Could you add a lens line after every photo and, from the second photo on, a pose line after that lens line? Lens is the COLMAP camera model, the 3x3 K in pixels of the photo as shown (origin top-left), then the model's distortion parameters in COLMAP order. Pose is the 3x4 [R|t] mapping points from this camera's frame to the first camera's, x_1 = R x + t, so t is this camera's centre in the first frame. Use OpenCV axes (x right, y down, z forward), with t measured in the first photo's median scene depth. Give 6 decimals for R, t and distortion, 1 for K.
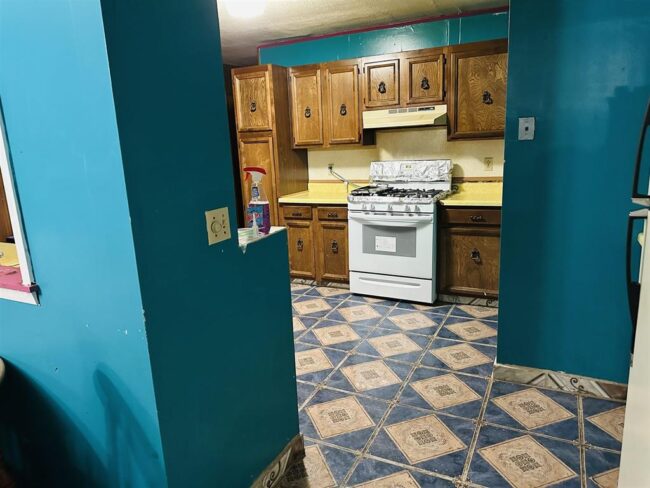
lens RADIAL K [[465.9, 0, 325.8], [0, 465.9, 241.7], [0, 0, 1]] dist [0.020598, -0.002847]
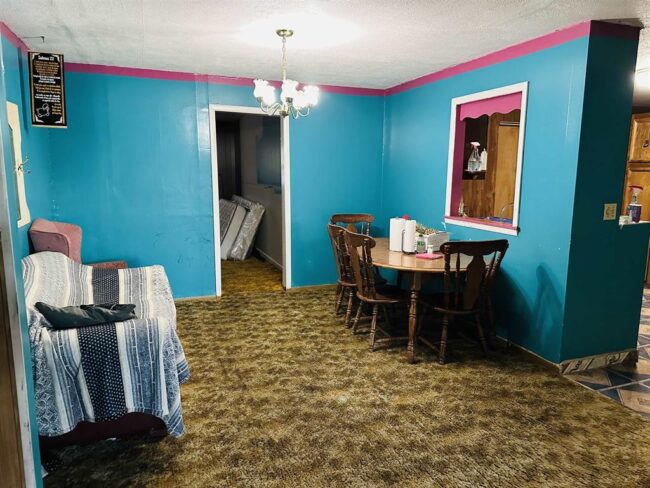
lens RADIAL K [[465.9, 0, 330.8], [0, 465.9, 243.9], [0, 0, 1]] dist [0.020598, -0.002847]
pose [[0.742461, 0.156294, -0.651401, 0.209581], [-0.180814, 0.983066, 0.029782, 0.243978], [0.645025, 0.095670, 0.758149, -1.249512]]
